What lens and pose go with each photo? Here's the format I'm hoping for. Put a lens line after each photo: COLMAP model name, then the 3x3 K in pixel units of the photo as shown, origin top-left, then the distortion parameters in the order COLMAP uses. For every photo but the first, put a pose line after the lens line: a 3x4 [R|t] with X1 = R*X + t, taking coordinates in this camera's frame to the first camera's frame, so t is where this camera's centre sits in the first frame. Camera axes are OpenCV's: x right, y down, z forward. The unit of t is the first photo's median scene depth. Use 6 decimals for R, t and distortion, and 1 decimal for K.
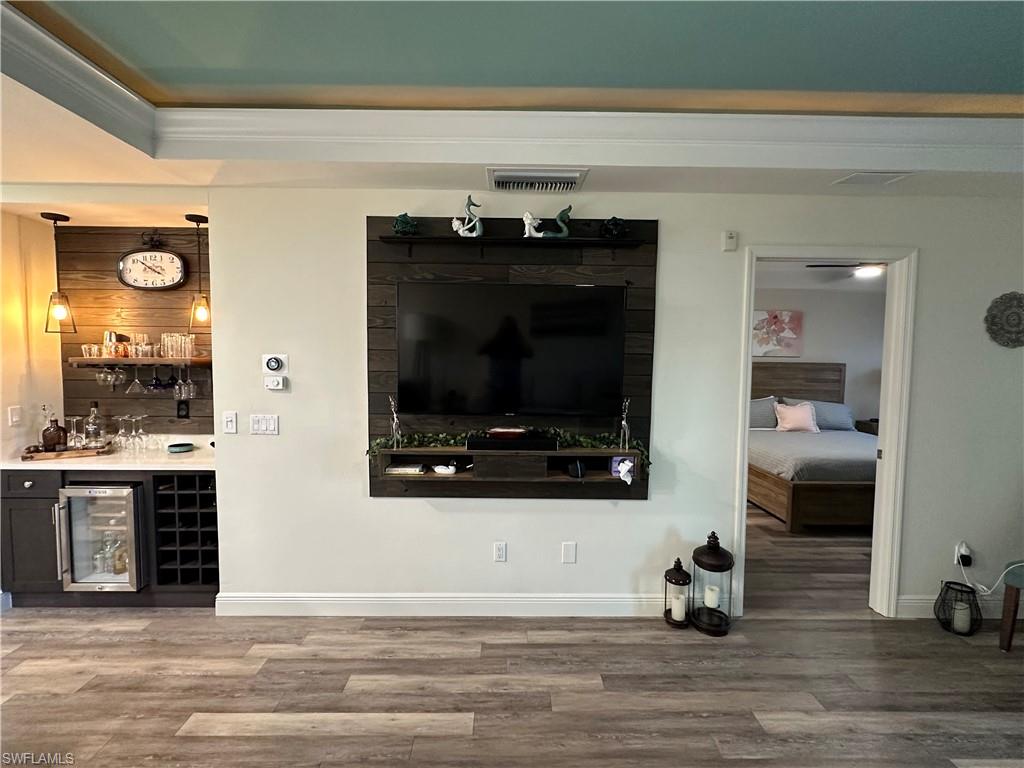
lens RADIAL K [[471.2, 0, 513.2], [0, 471.2, 386.2], [0, 0, 1]] dist [0.000361, -0.001439]
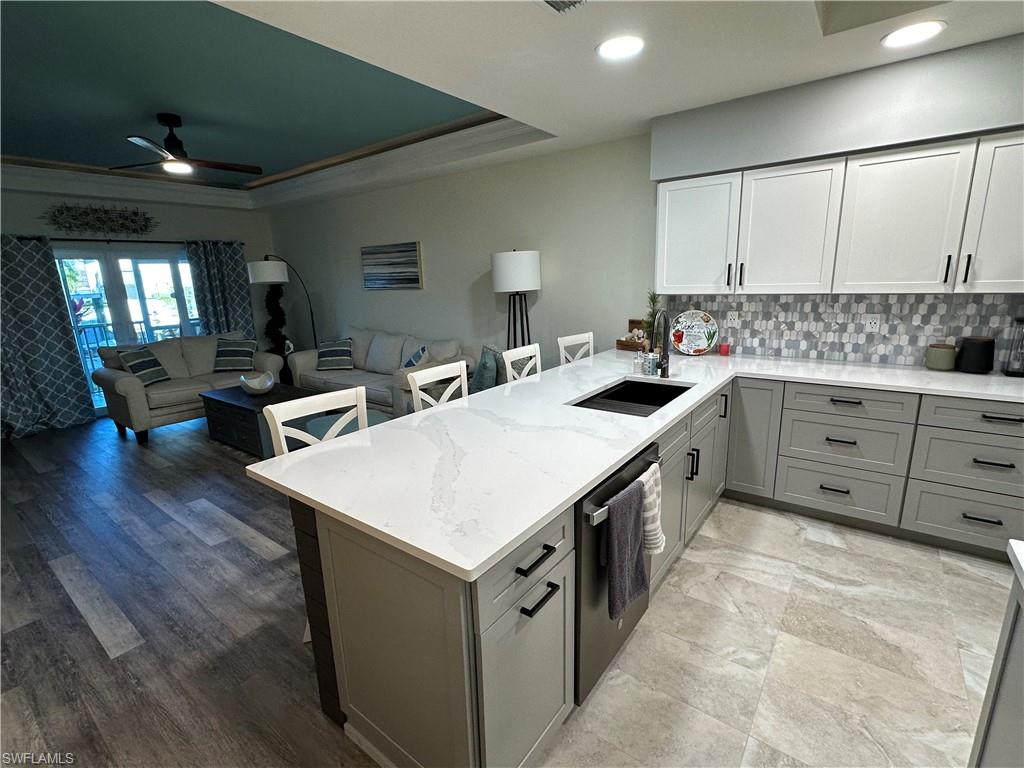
lens RADIAL K [[471.2, 0, 510.5], [0, 471.2, 386.4], [0, 0, 1]] dist [0.000361, -0.001439]
pose [[-0.791250, -0.122936, 0.599007, -1.227431], [0.065813, 0.956772, 0.283296, -0.037394], [-0.607941, 0.263581, -0.748955, 0.723339]]
